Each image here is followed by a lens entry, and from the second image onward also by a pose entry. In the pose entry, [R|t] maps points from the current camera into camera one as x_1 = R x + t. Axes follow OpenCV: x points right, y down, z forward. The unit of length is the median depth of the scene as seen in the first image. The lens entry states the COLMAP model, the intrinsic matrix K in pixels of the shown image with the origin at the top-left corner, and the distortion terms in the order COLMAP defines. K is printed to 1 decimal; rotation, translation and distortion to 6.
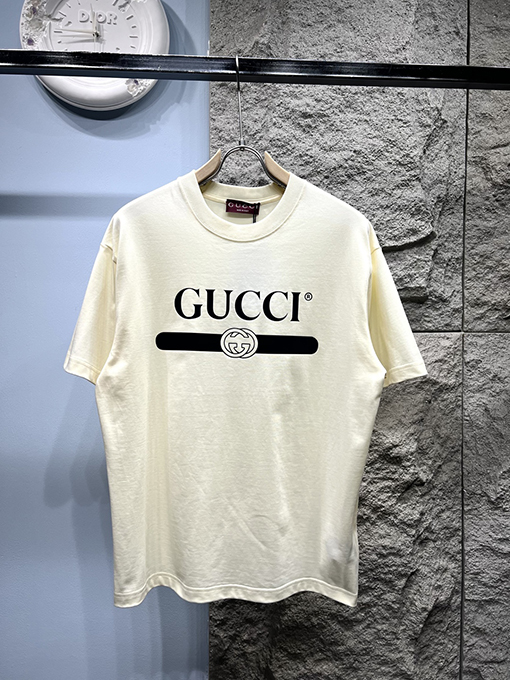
lens RADIAL K [[510.7, 0, 255.0], [0, 510.7, 340.0], [0, 0, 1]] dist [0.025336, -0.044336]
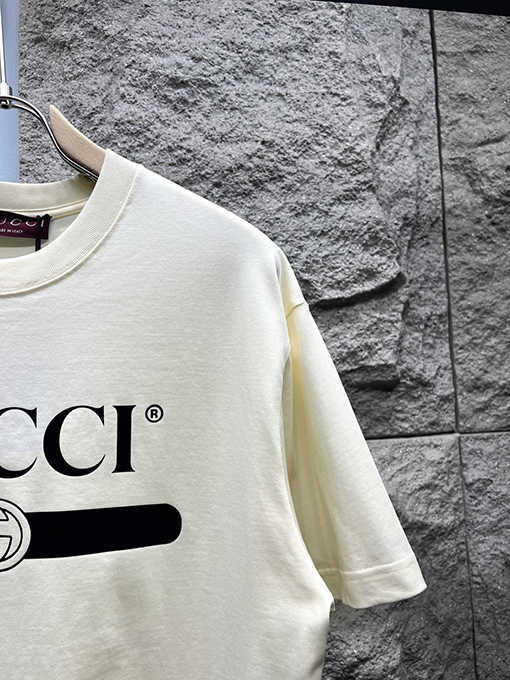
lens RADIAL K [[510.7, 0, 255.0], [0, 510.7, 340.0], [0, 0, 1]] dist [0.025336, -0.044336]
pose [[0.995806, -0.034676, 0.084662, 0.124949], [0.043707, 0.993269, -0.107264, -0.077261], [-0.080373, 0.110515, 0.990619, 0.432024]]
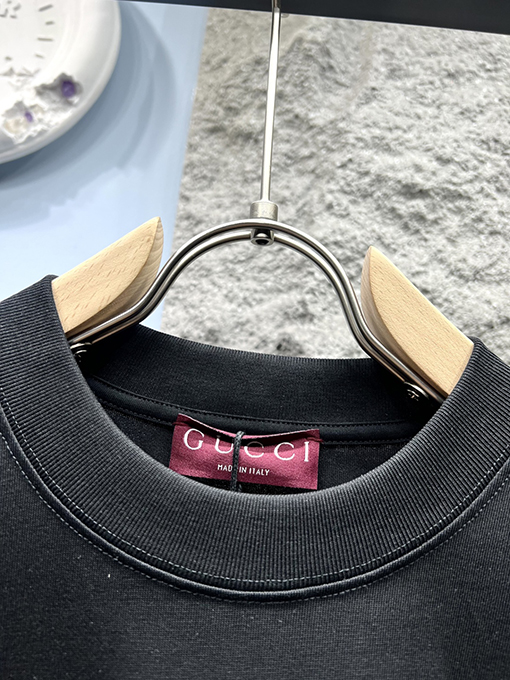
lens RADIAL K [[520.2, 0, 255.0], [0, 520.2, 340.0], [0, 0, 1]] dist [0.006151, -0.042254]
pose [[0.993399, 0.075795, -0.086101, 0.022849], [-0.097987, 0.950954, -0.293402, -0.197945], [0.059639, 0.299902, 0.952104, 0.632047]]
